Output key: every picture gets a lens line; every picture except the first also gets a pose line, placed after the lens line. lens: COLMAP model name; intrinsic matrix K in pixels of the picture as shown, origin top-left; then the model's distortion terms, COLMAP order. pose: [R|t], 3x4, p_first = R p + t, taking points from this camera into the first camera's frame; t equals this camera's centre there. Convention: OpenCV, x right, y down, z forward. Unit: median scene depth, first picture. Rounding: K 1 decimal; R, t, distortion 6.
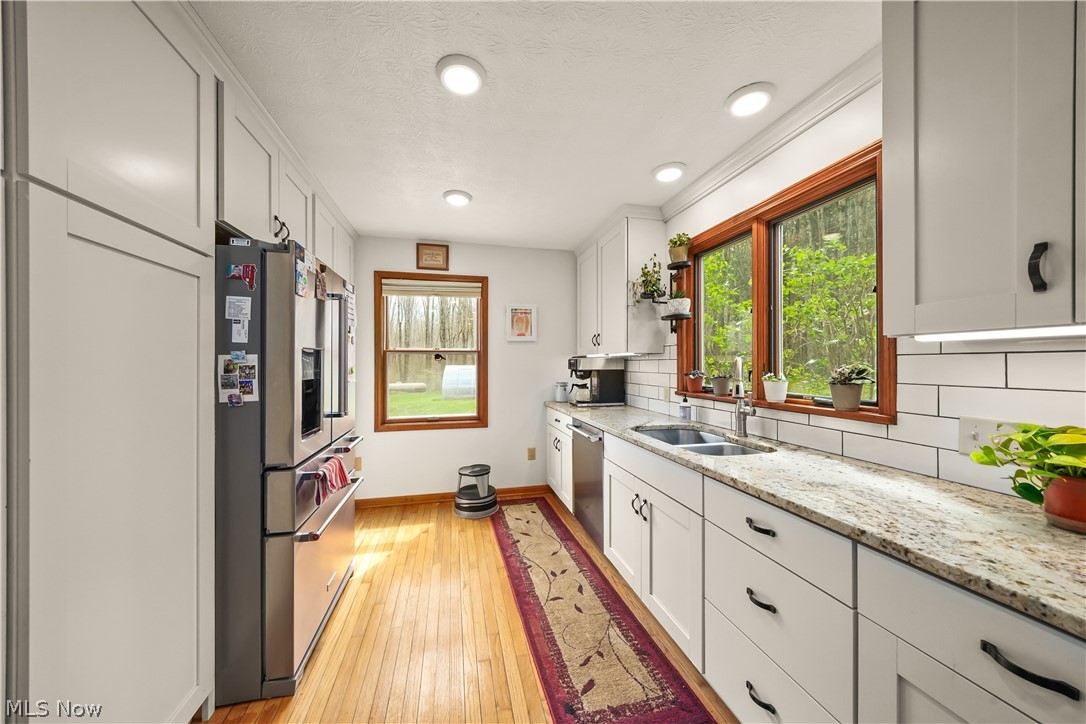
lens RADIAL K [[372.2, 0, 543.0], [0, 372.2, 362.0], [0, 0, 1]] dist [0.001055, 0.000090]
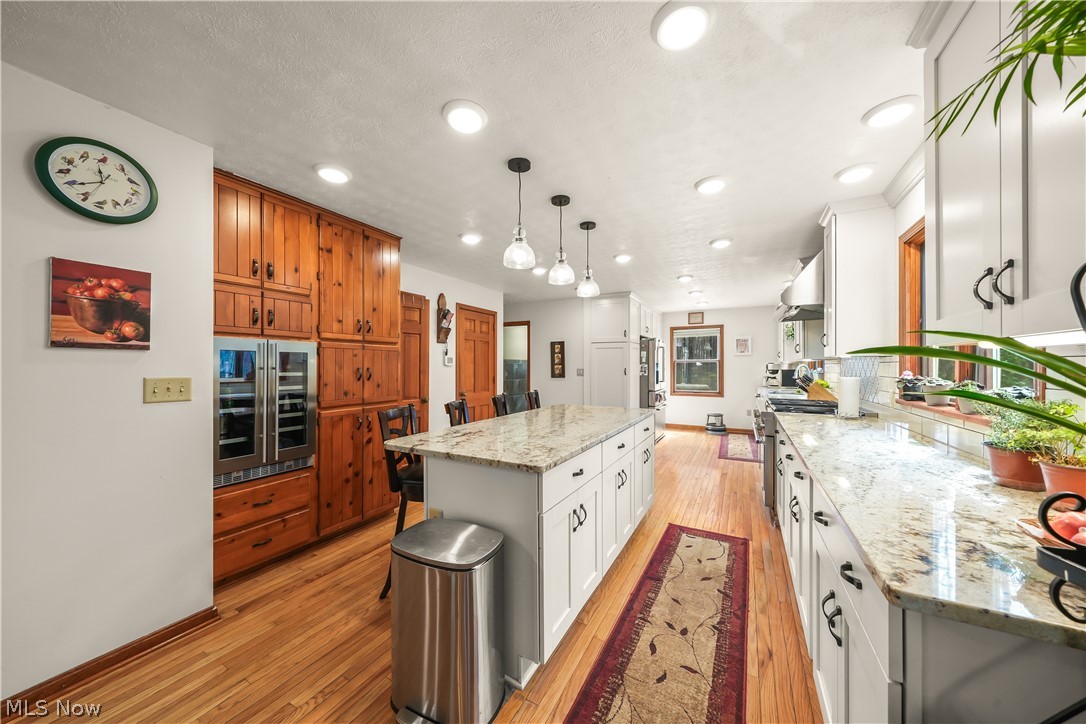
lens RADIAL K [[372.2, 0, 543.0], [0, 372.2, 362.0], [0, 0, 1]] dist [0.001055, 0.000090]
pose [[0.741764, -0.010170, -0.670583, 0.530734], [0.003297, 0.999928, -0.011518, -0.001069], [0.670652, 0.006333, 0.741745, -1.294778]]
